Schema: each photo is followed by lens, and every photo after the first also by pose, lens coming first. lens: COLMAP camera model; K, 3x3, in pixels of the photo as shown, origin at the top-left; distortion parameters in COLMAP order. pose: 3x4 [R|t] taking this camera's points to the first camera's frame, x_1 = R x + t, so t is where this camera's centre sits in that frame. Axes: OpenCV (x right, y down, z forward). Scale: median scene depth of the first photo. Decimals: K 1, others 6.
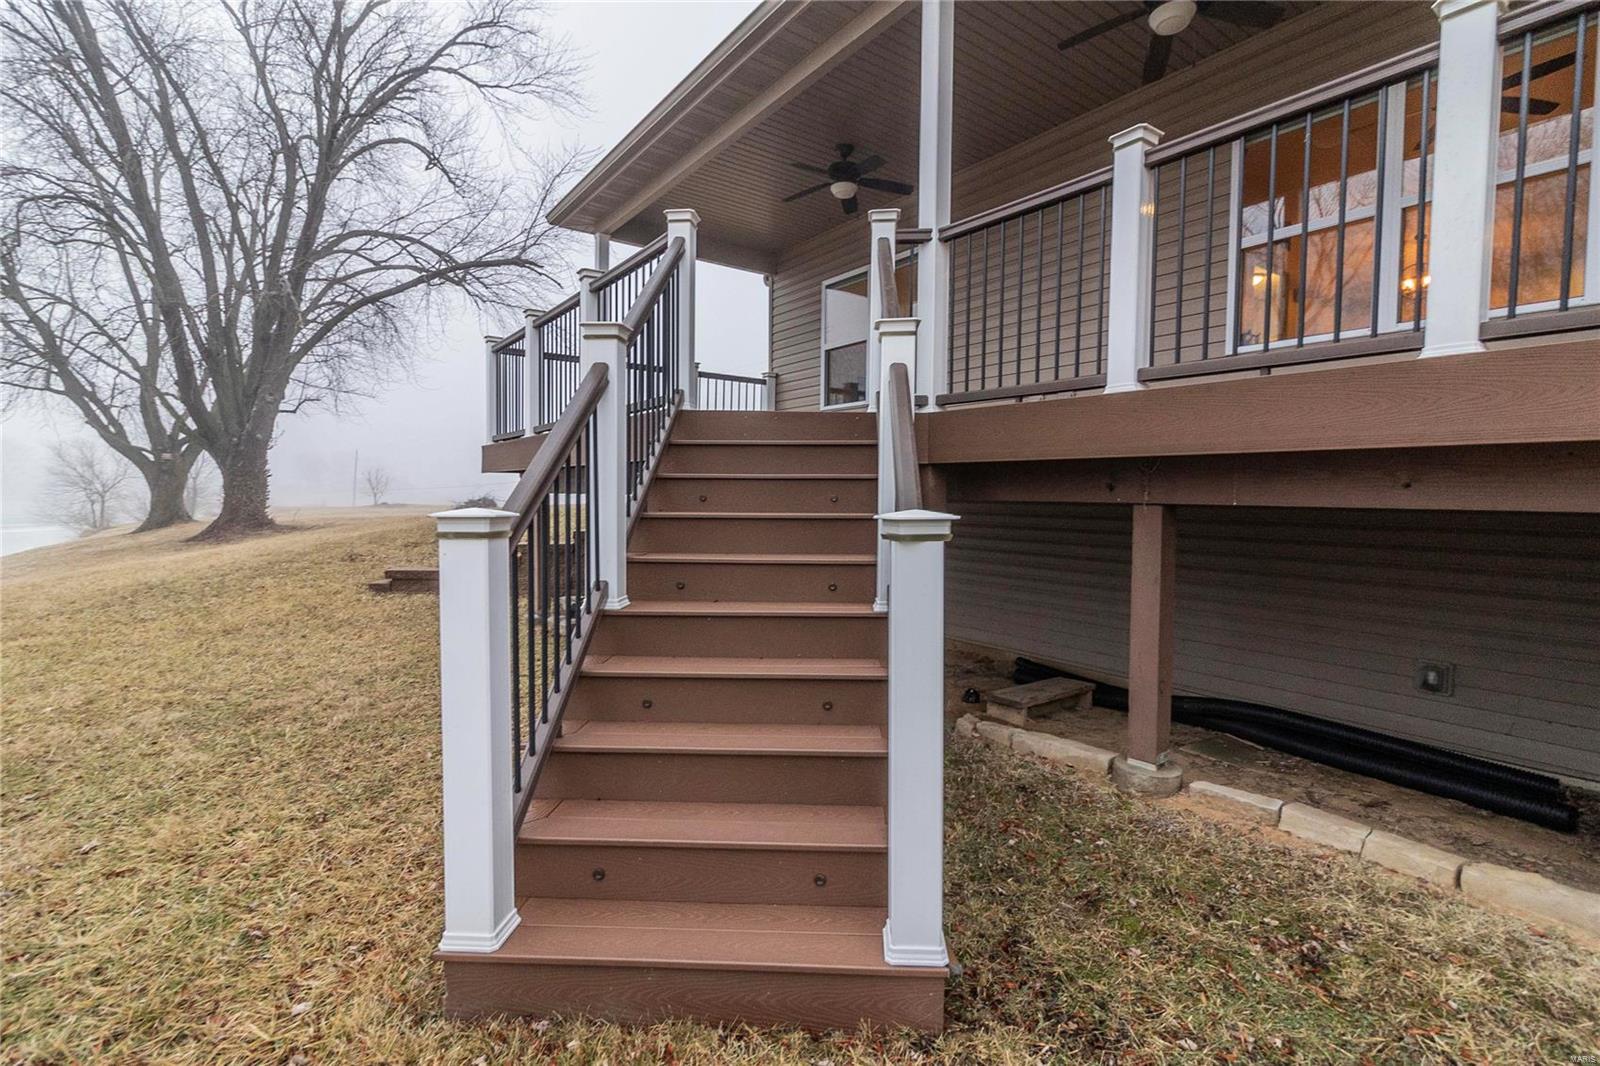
lens RADIAL K [[752.2, 0, 801.7], [0, 752.2, 519.8], [0, 0, 1]] dist [0.001998, 0.000828]
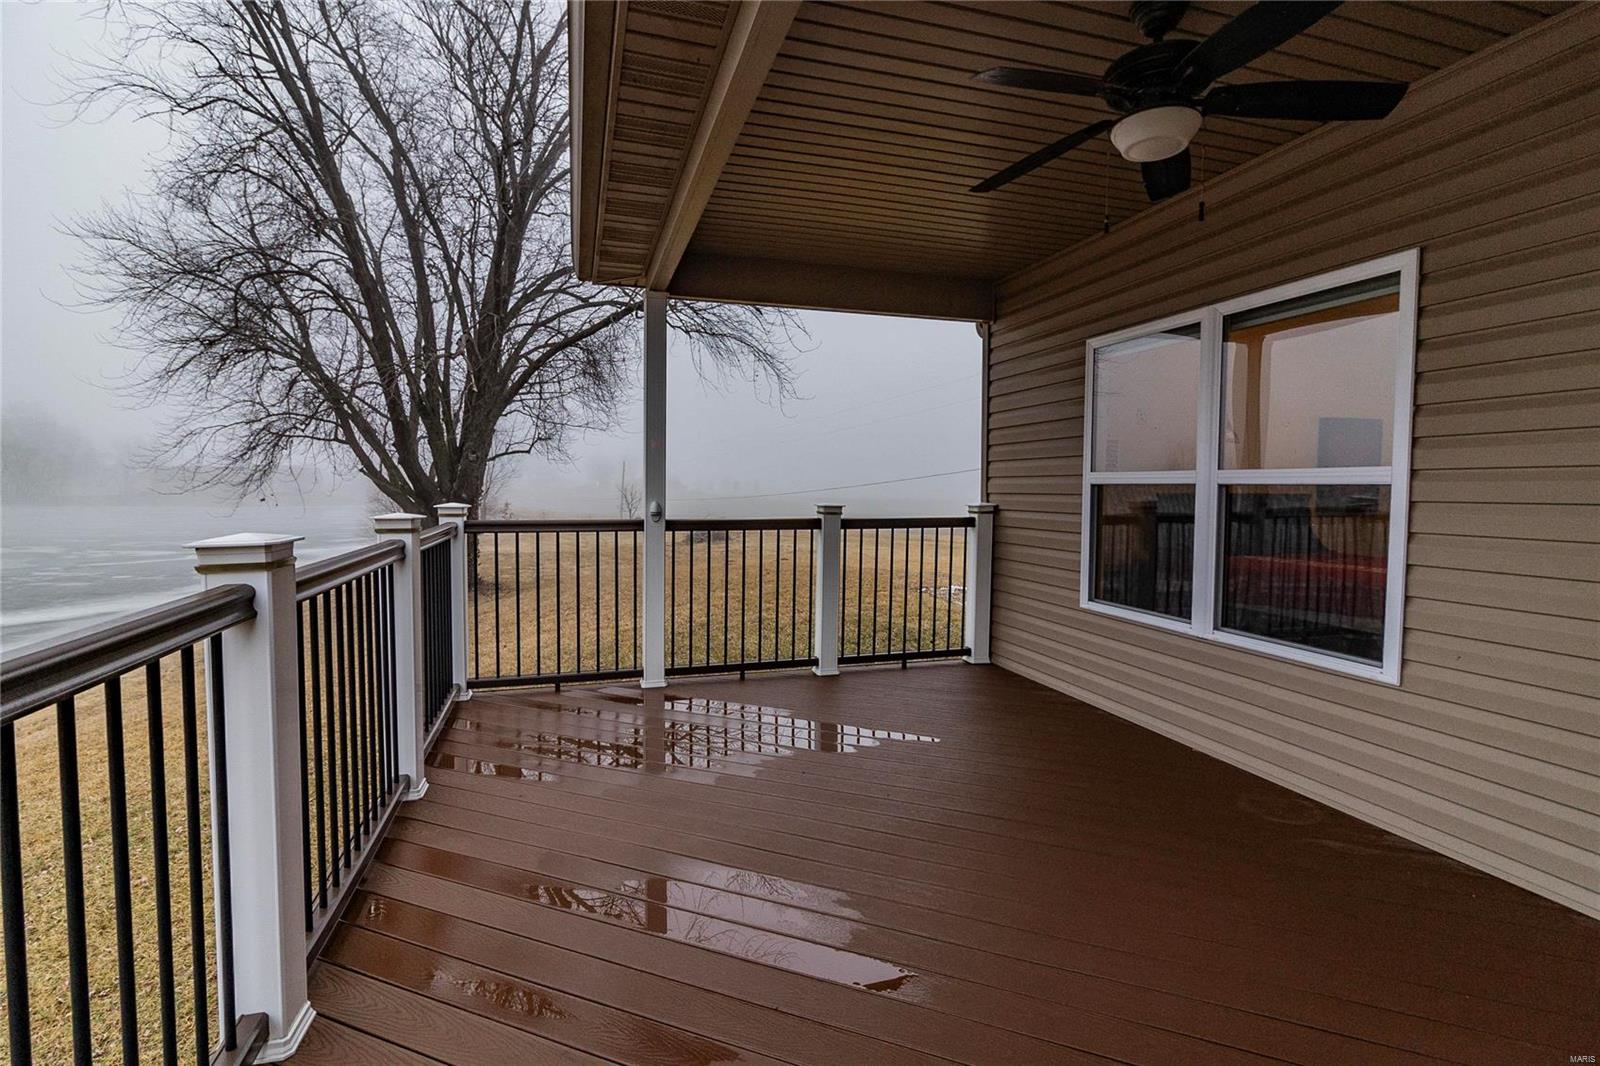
lens RADIAL K [[752.2, 0, 801.7], [0, 752.2, 519.8], [0, 0, 1]] dist [0.001998, 0.000828]
pose [[0.942847, 0.011209, -0.333036, 0.015501], [-0.004683, 0.999781, 0.020392, -0.195265], [0.333192, -0.017667, 0.942693, 0.449467]]
